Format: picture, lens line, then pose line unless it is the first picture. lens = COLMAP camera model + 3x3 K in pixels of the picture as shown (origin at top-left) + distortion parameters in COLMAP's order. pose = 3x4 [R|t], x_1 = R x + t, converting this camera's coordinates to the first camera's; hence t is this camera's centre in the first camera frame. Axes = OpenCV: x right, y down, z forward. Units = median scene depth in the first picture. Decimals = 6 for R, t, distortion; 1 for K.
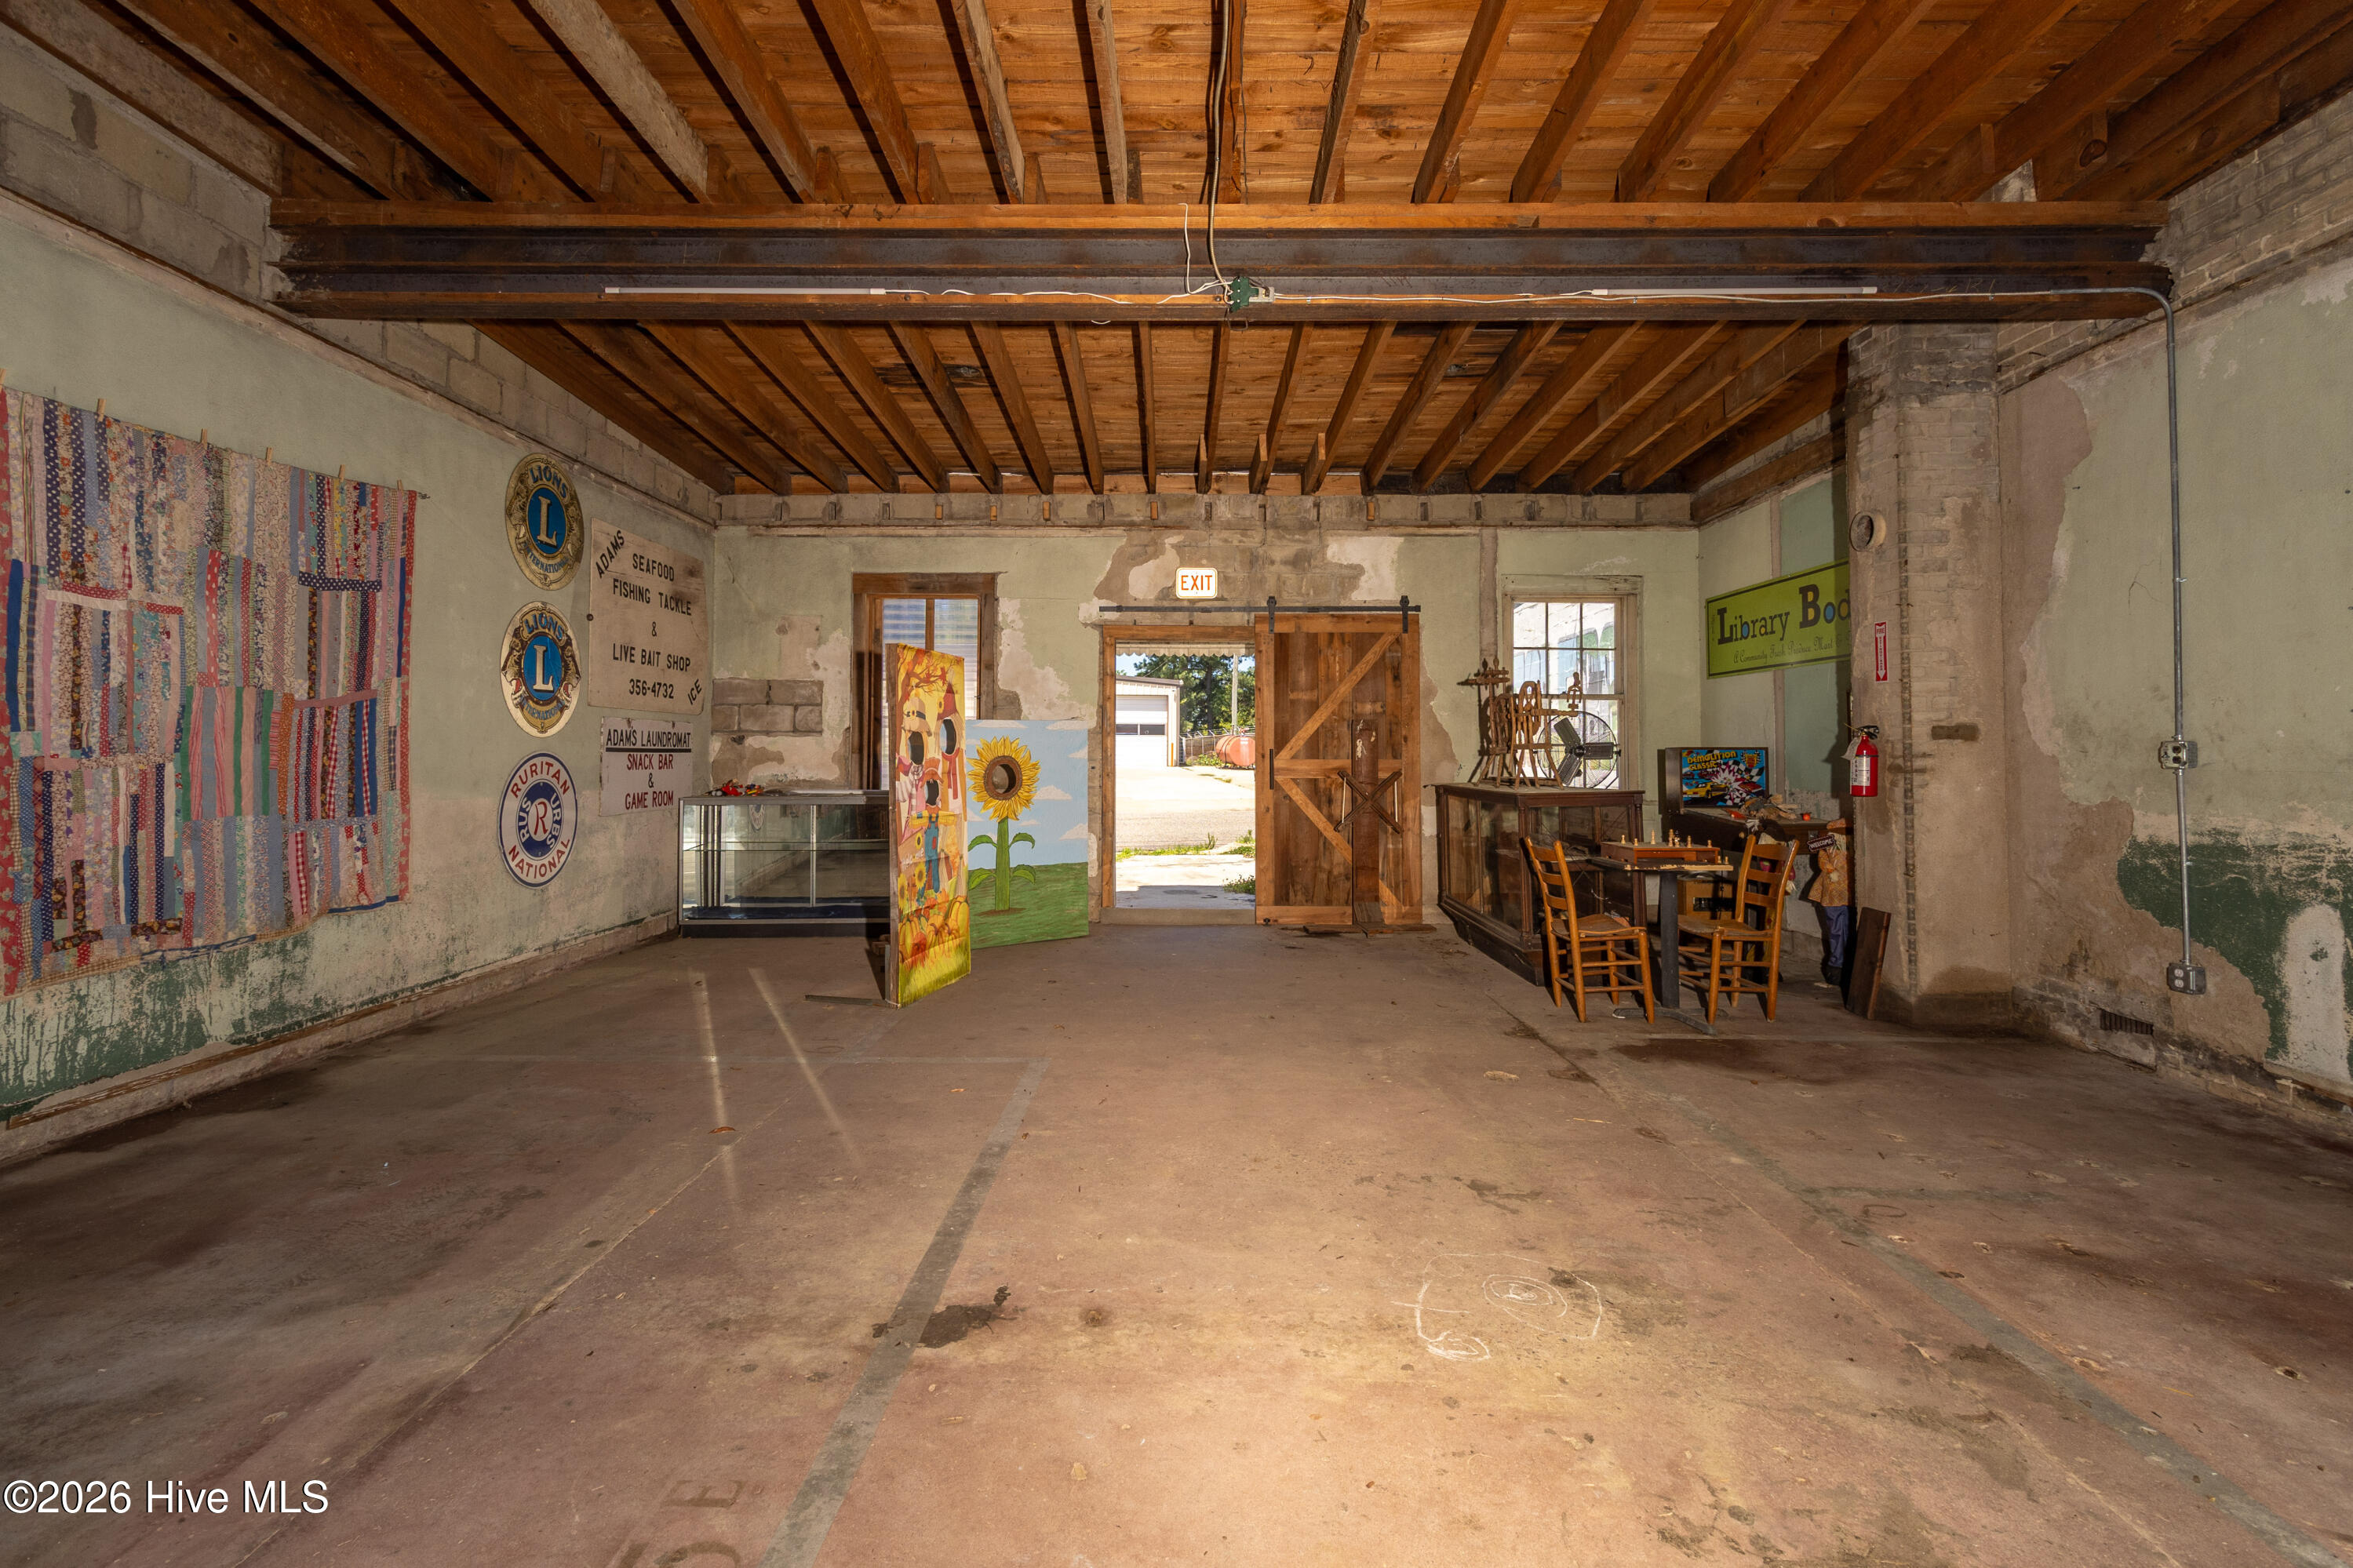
lens RADIAL K [[1104.4, 0, 1174.4], [0, 1104.4, 777.4], [0, 0, 1]] dist [0.001156, 0.000028]
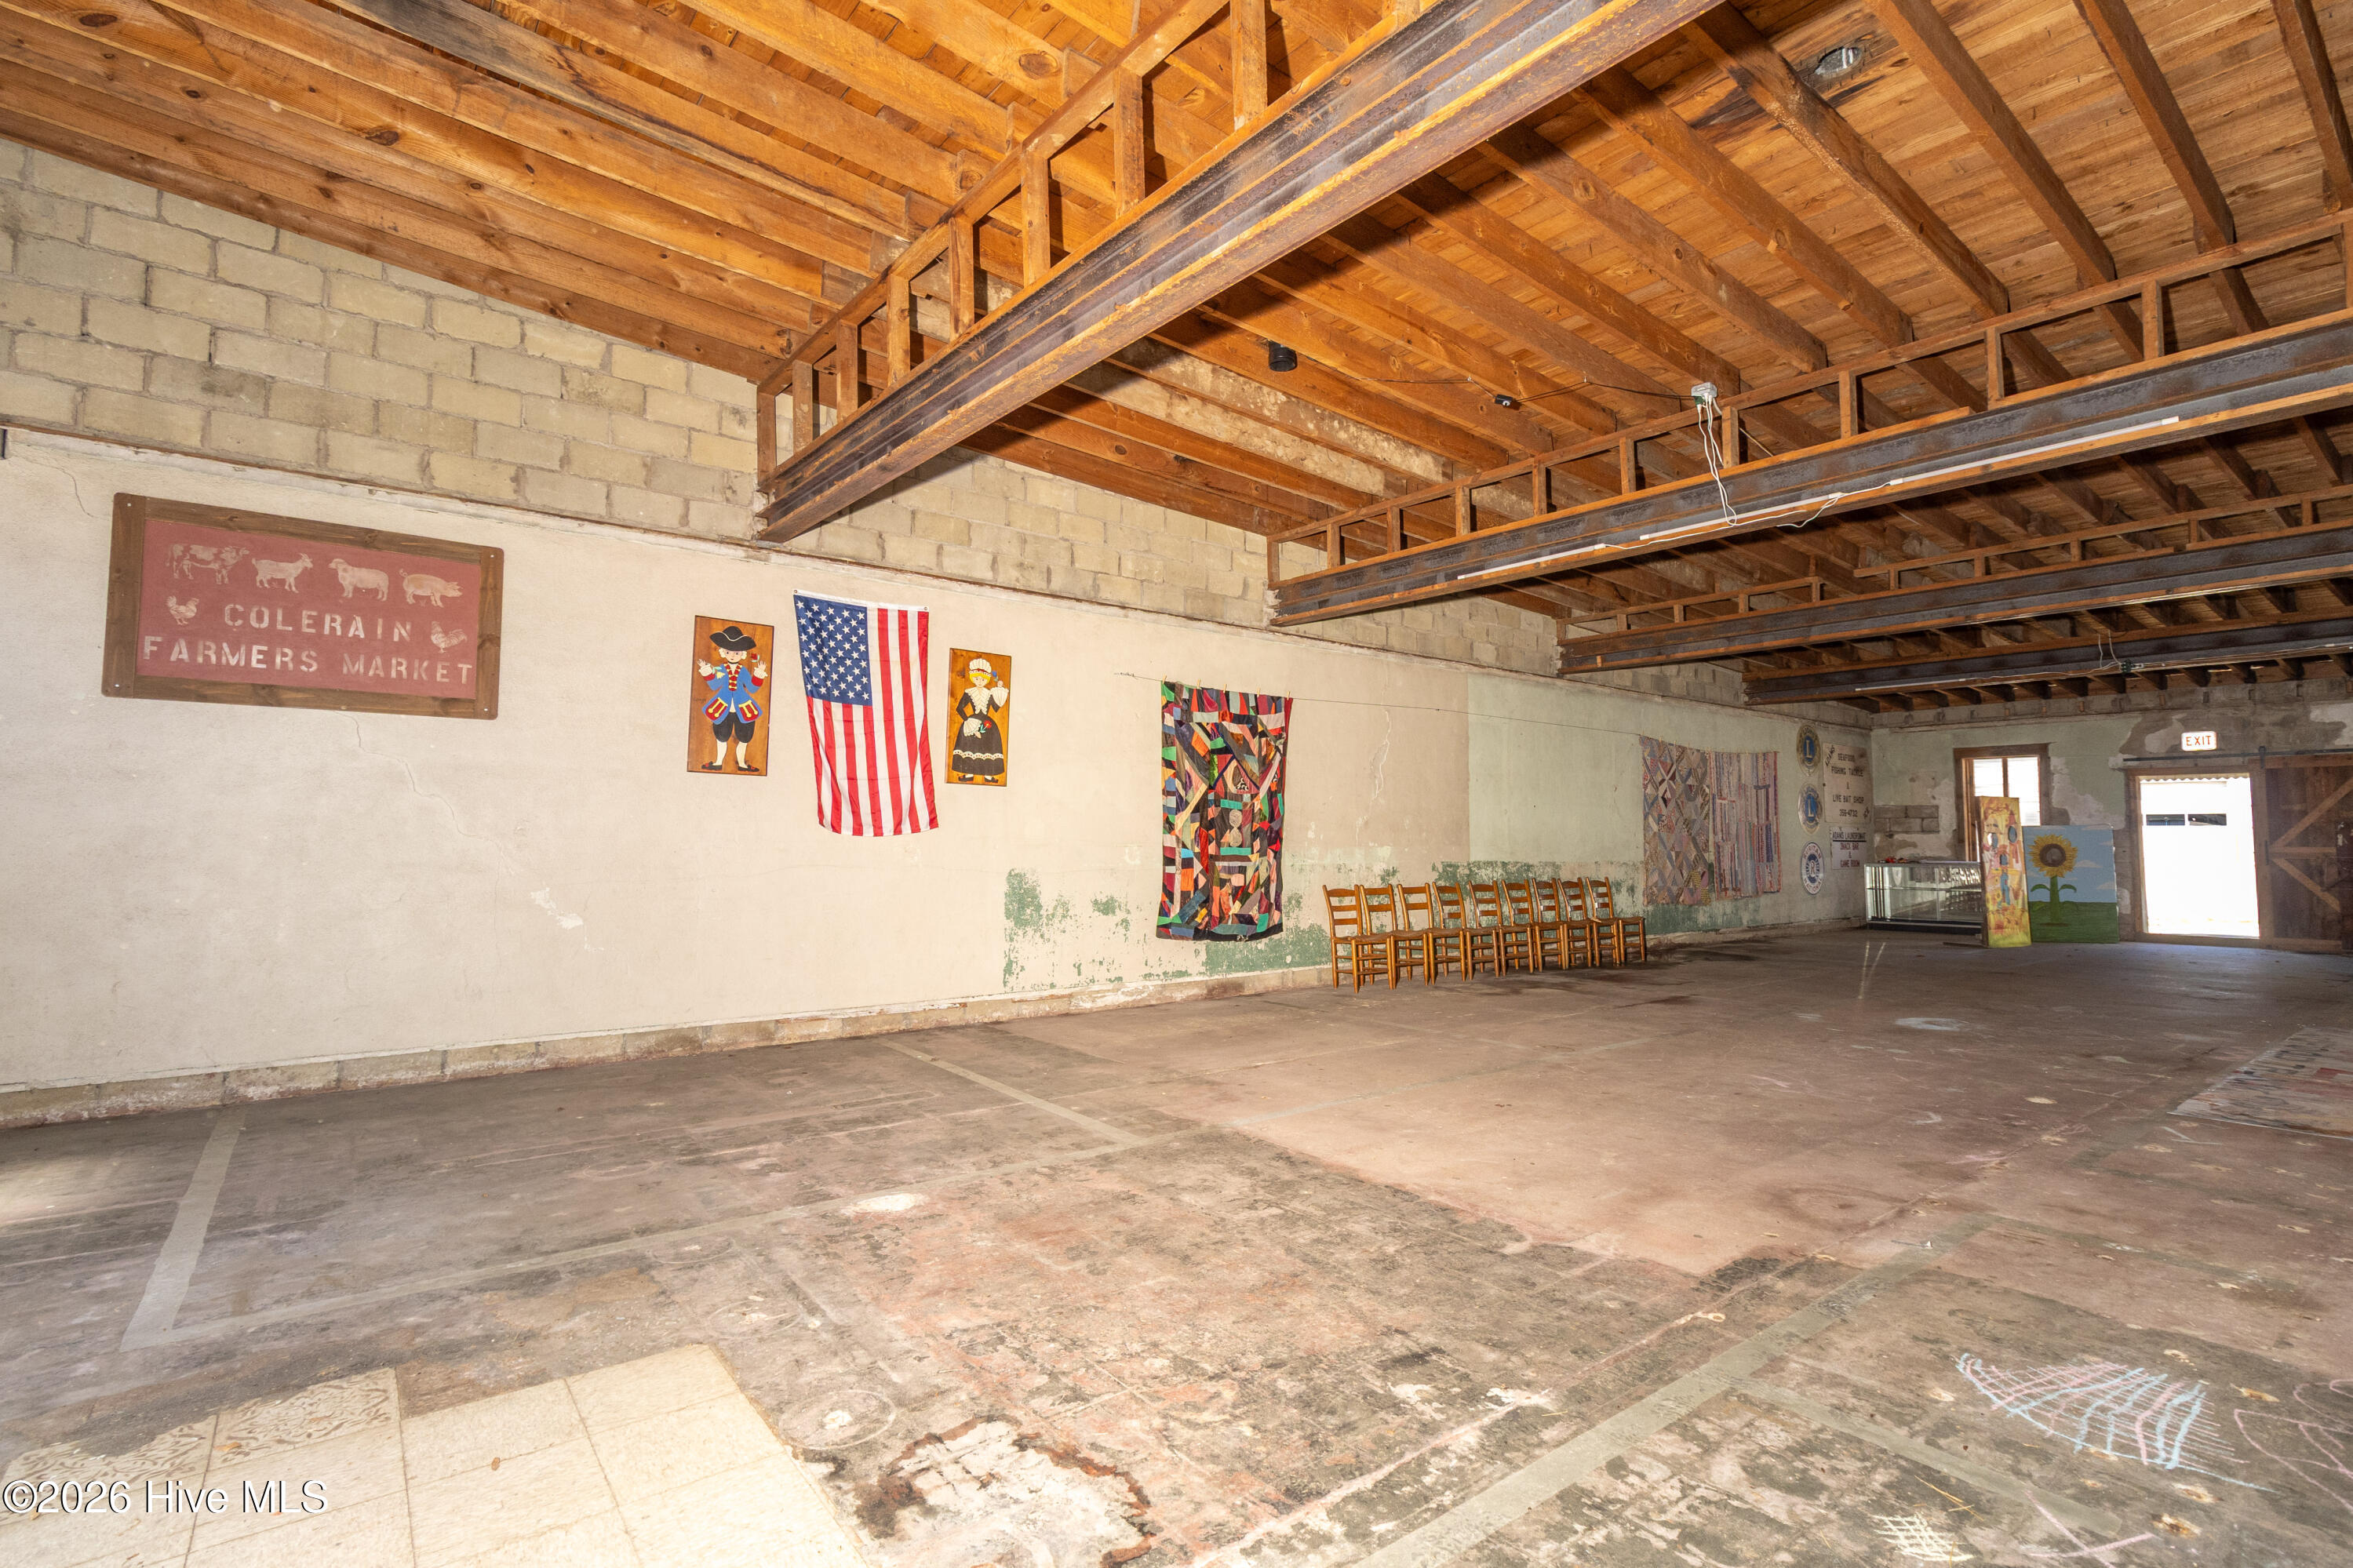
lens RADIAL K [[1104.4, 0, 1140.9], [0, 1104.4, 751.7], [0, 0, 1]] dist [0.001156, 0.000028]
pose [[0.612526, -0.063886, -0.787864, 0.368843], [-0.020232, 0.995135, -0.096423, 0.035387], [0.790191, 0.075001, 0.608254, -1.327481]]
